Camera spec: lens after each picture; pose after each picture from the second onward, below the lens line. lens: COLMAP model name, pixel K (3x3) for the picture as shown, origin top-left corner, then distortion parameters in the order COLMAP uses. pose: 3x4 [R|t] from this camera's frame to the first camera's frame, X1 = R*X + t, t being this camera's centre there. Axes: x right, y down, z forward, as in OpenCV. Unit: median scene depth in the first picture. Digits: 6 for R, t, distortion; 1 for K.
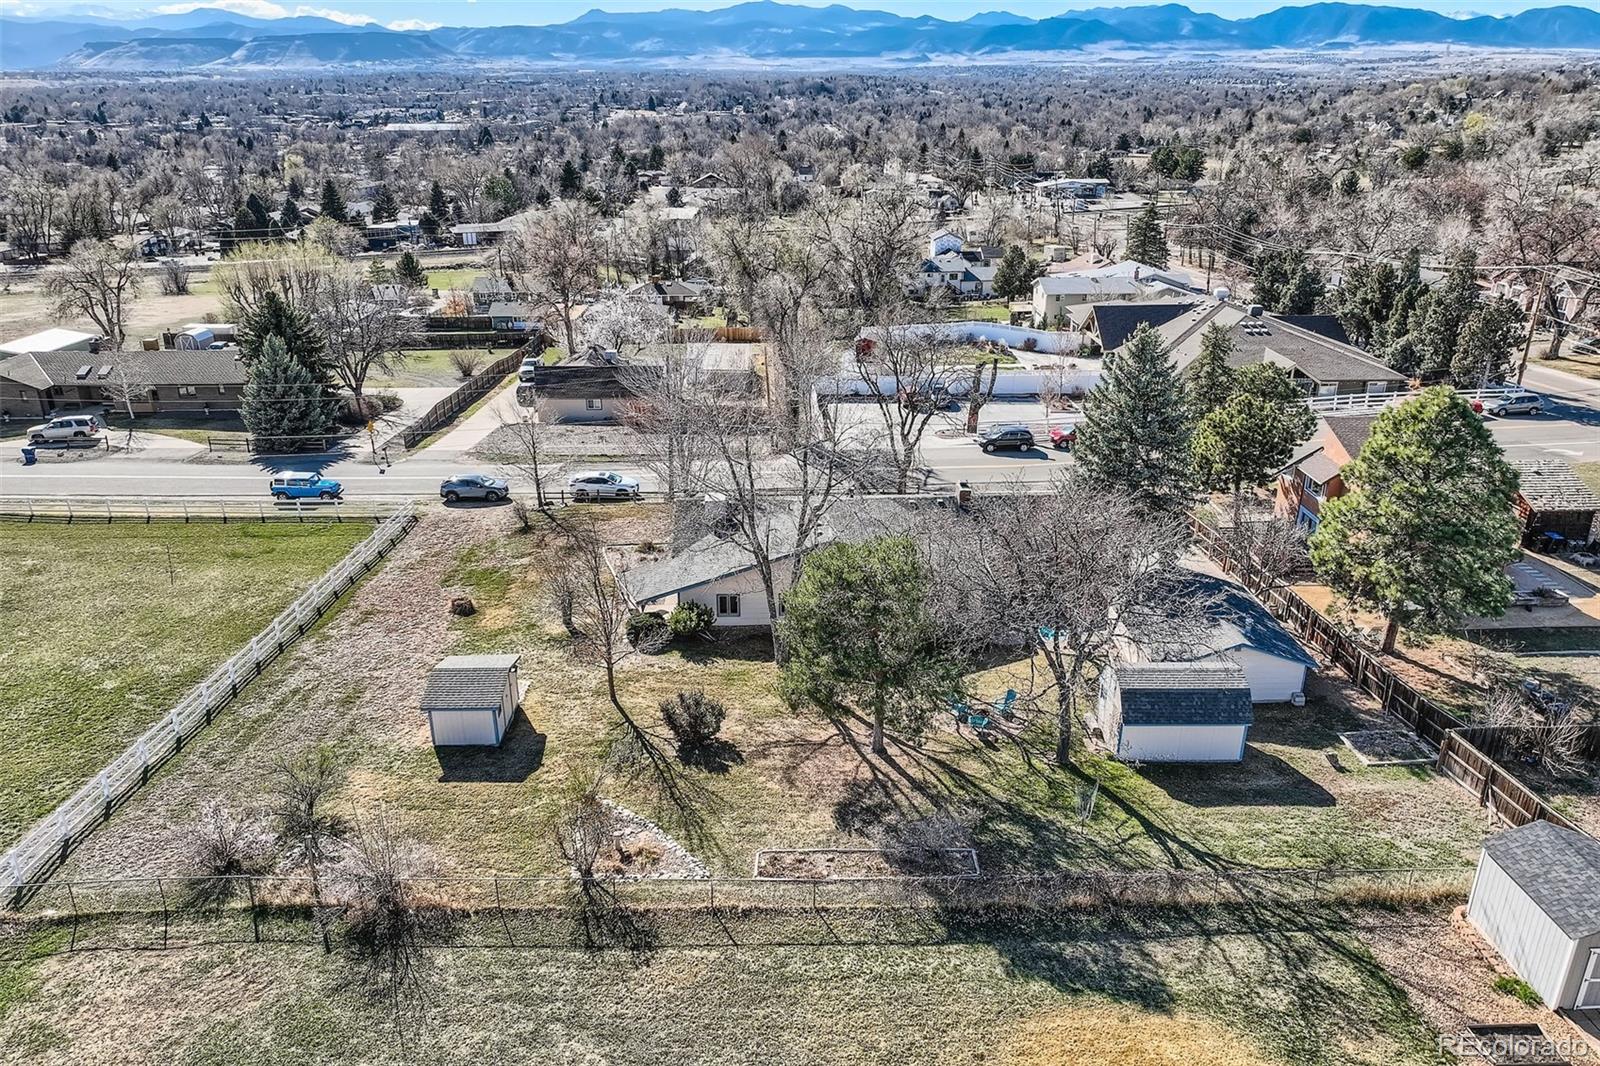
lens RADIAL K [[1117.9, 0, 800.0], [0, 1117.9, 533.0], [0, 0, 1]] dist [0.000721, 0.021577]
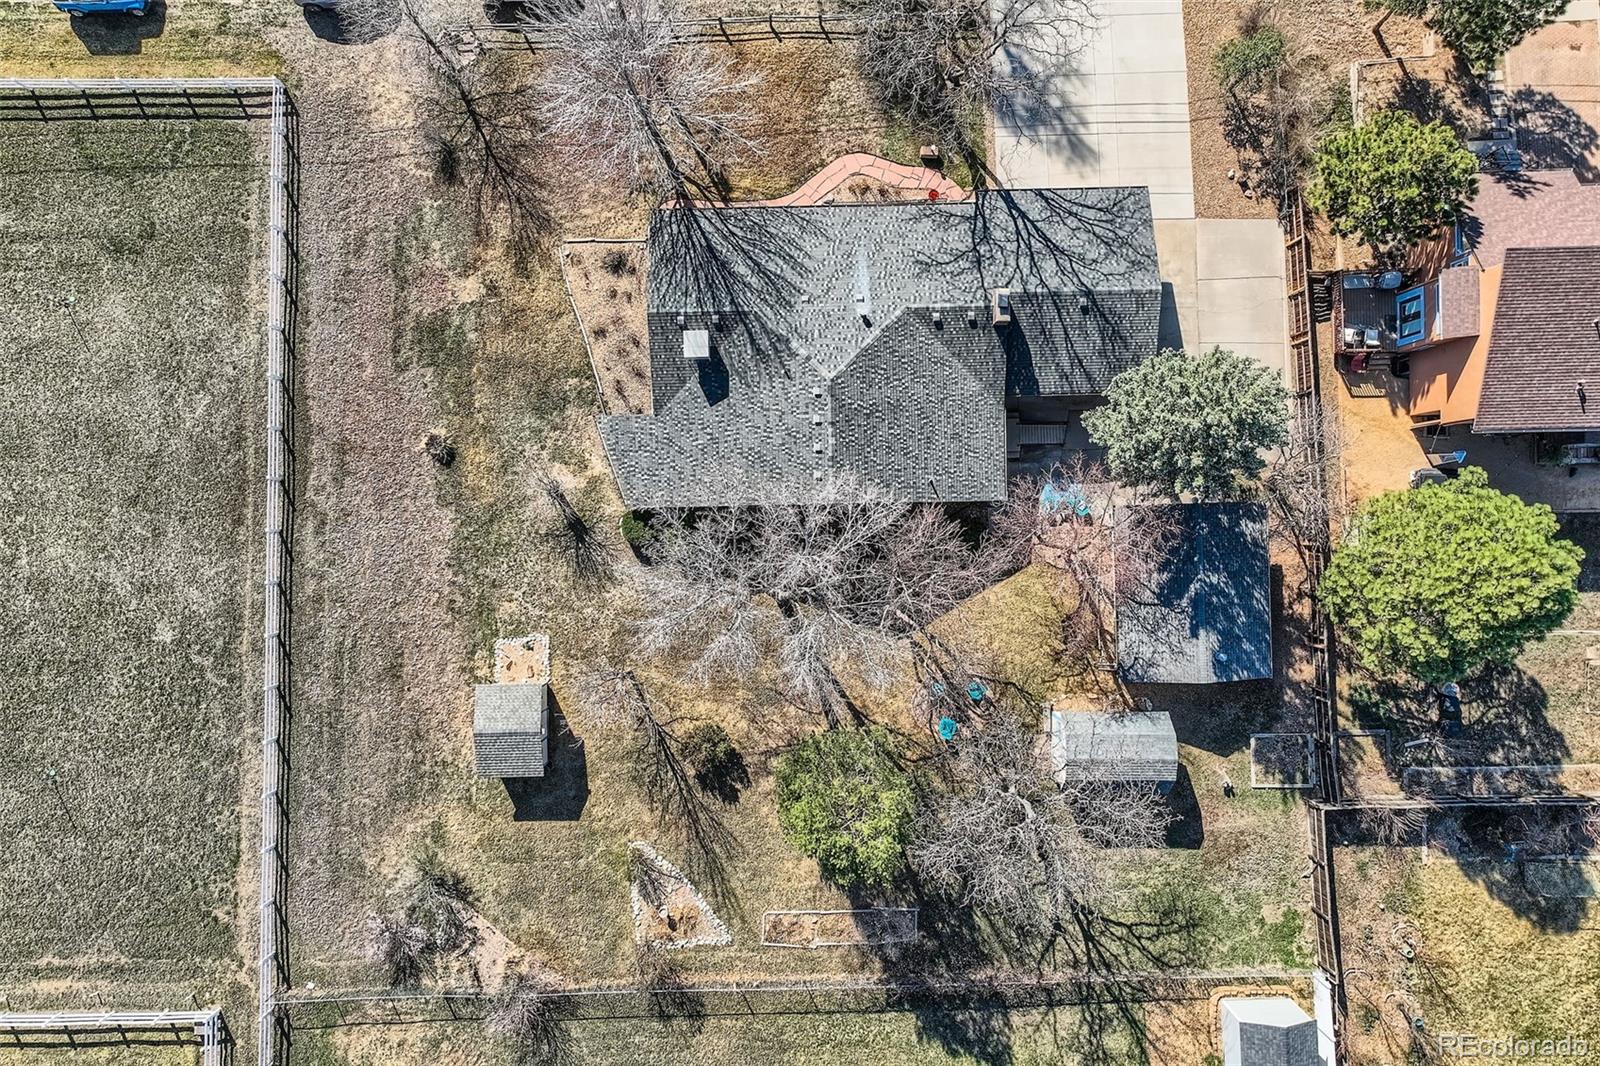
lens RADIAL K [[1088.2, 0, 800.0], [0, 1088.2, 533.0], [0, 0, 1]] dist [-0.002002, 0.008414]
pose [[0.999935, 0.011133, -0.002421, 0.004914], [-0.001884, 0.371164, 0.928565, -1.033136], [0.011237, -0.928500, 0.371161, 0.822244]]
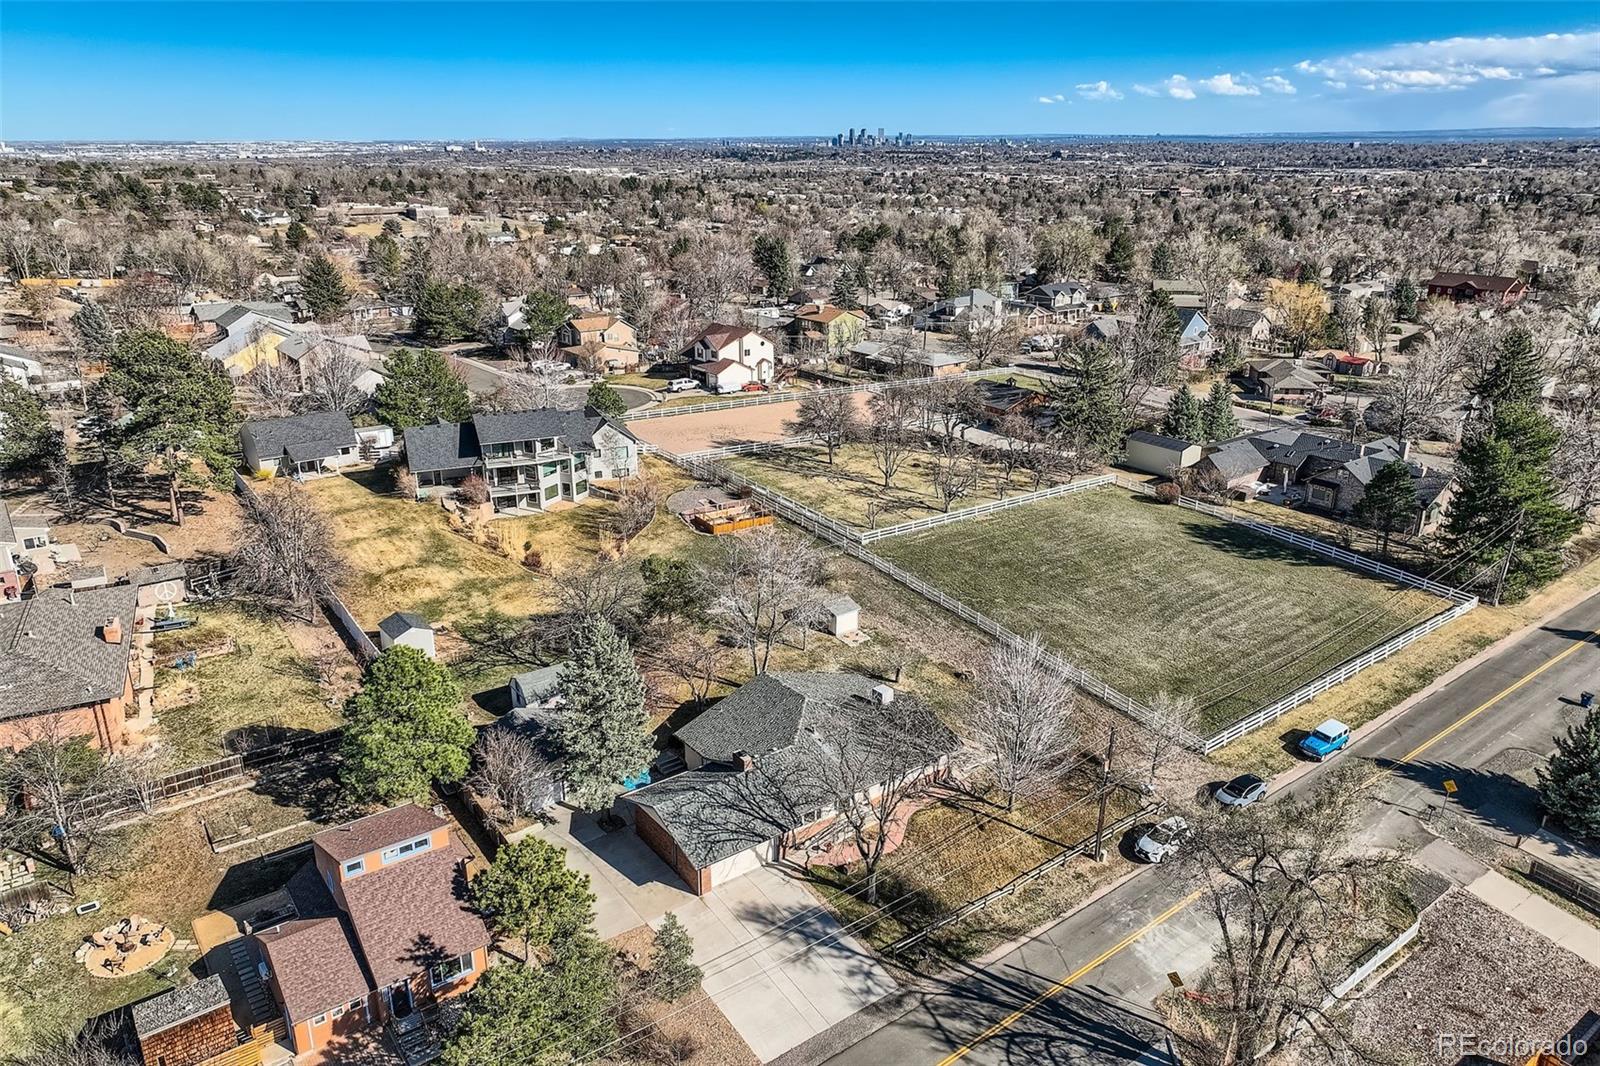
lens RADIAL K [[1117.9, 0, 800.0], [0, 1117.9, 533.0], [0, 0, 1]] dist [0.000721, 0.021577]
pose [[-0.821222, 0.193173, -0.536916, 1.030224], [-0.211259, 0.771157, 0.600572, -1.429075], [0.530061, 0.606631, -0.592481, 2.367484]]
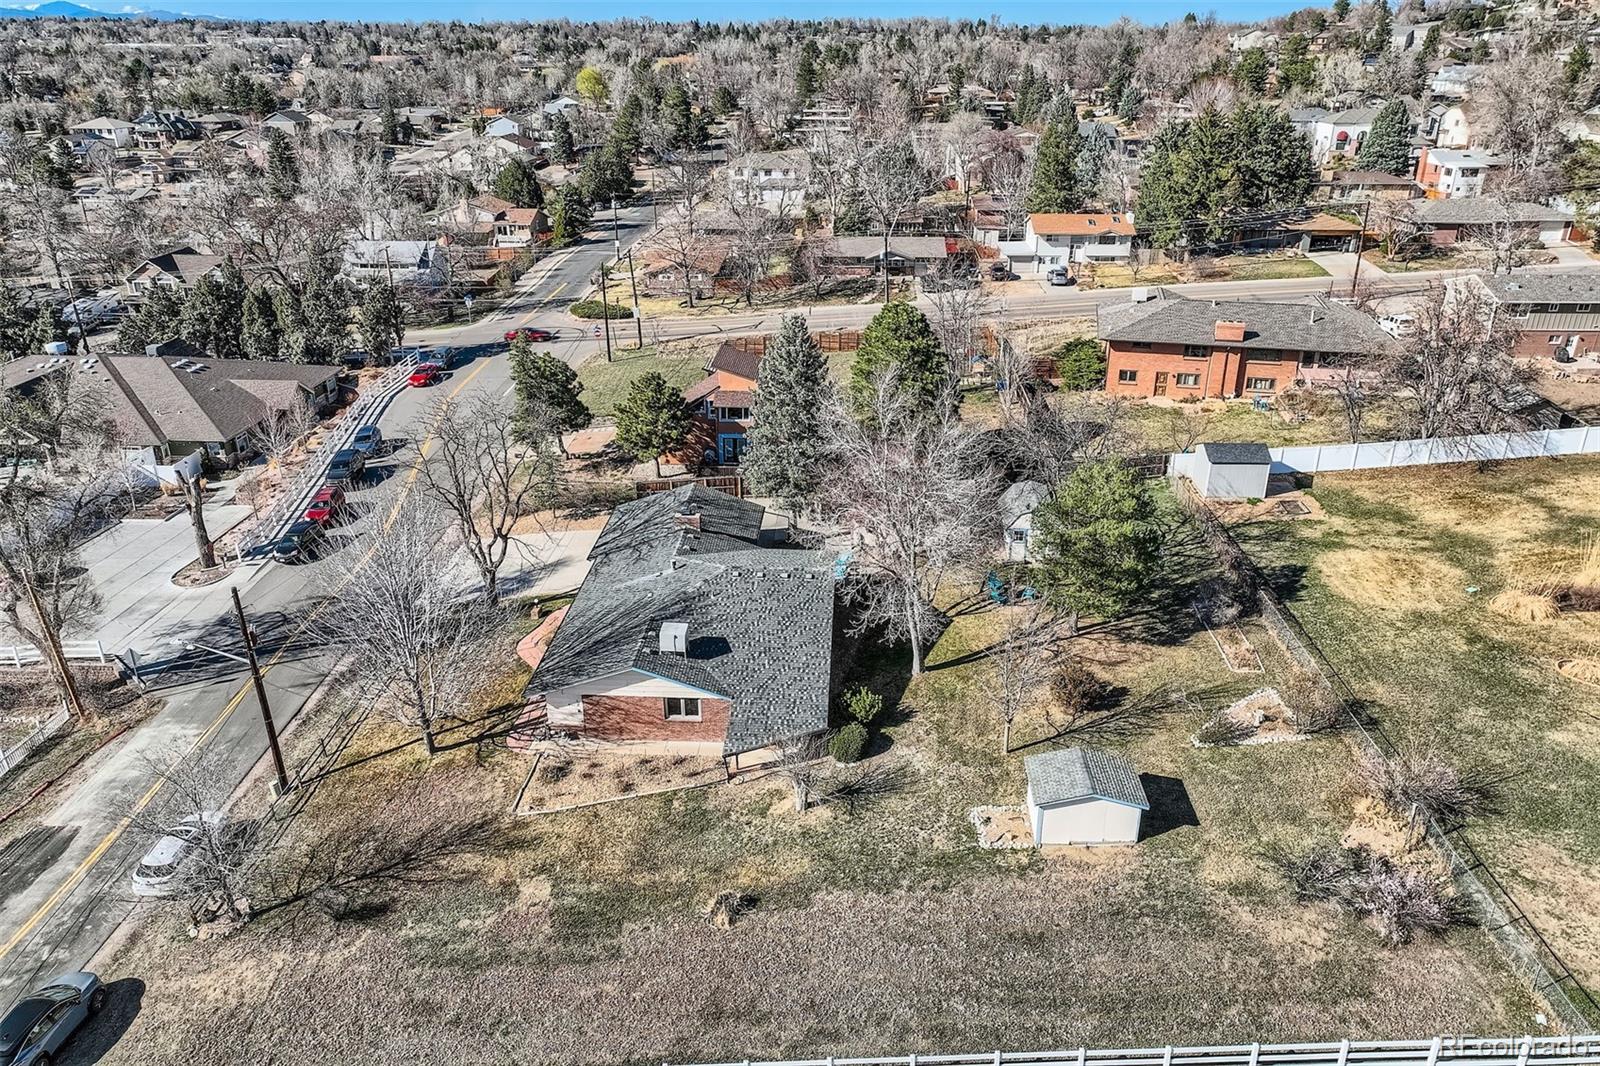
lens RADIAL K [[1121.9, 0, 800.0], [0, 1121.9, 533.0], [0, 0, 1]] dist [-0.001411, 0.021871]
pose [[0.087196, -0.397376, 0.913504, -1.174583], [0.376349, 0.862180, 0.339127, -0.499145], [-0.922365, 0.314226, 0.224731, 0.995230]]
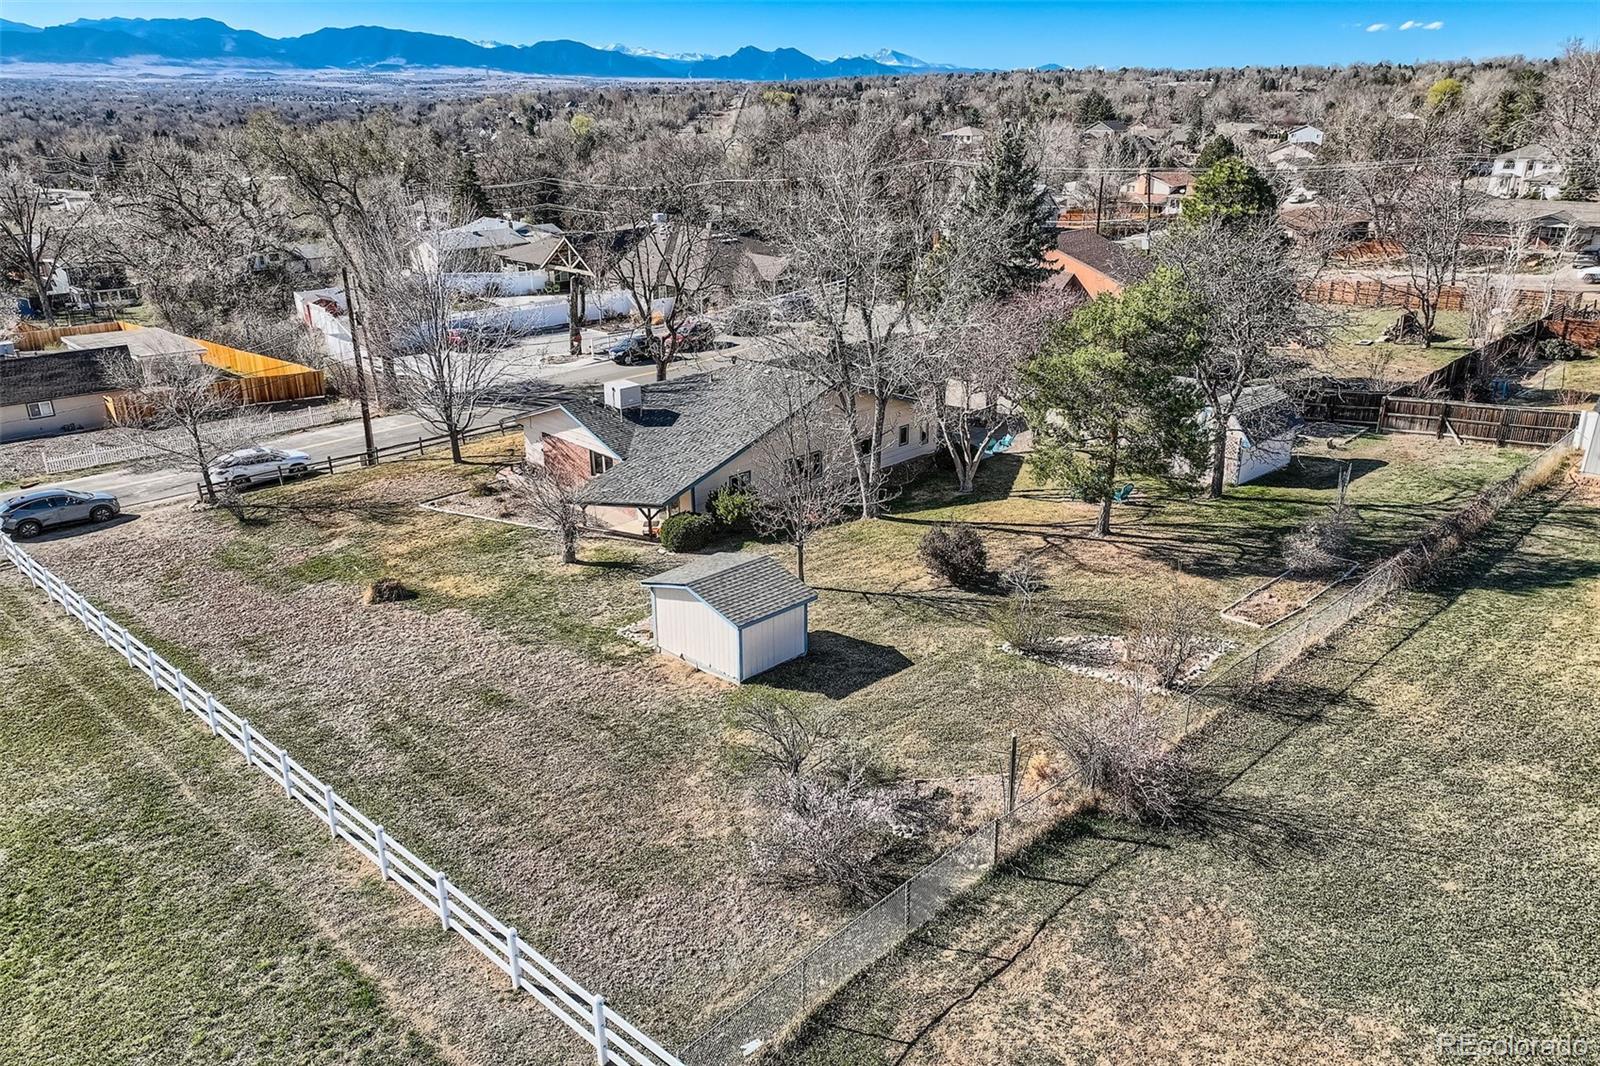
lens RADIAL K [[1121.9, 0, 800.0], [0, 1121.9, 533.0], [0, 0, 1]] dist [-0.001411, 0.021871]
pose [[0.736851, -0.243913, 0.630521, -0.735220], [0.254434, 0.964129, 0.075626, 0.060586], [-0.626350, 0.104701, 0.772479, 0.447056]]
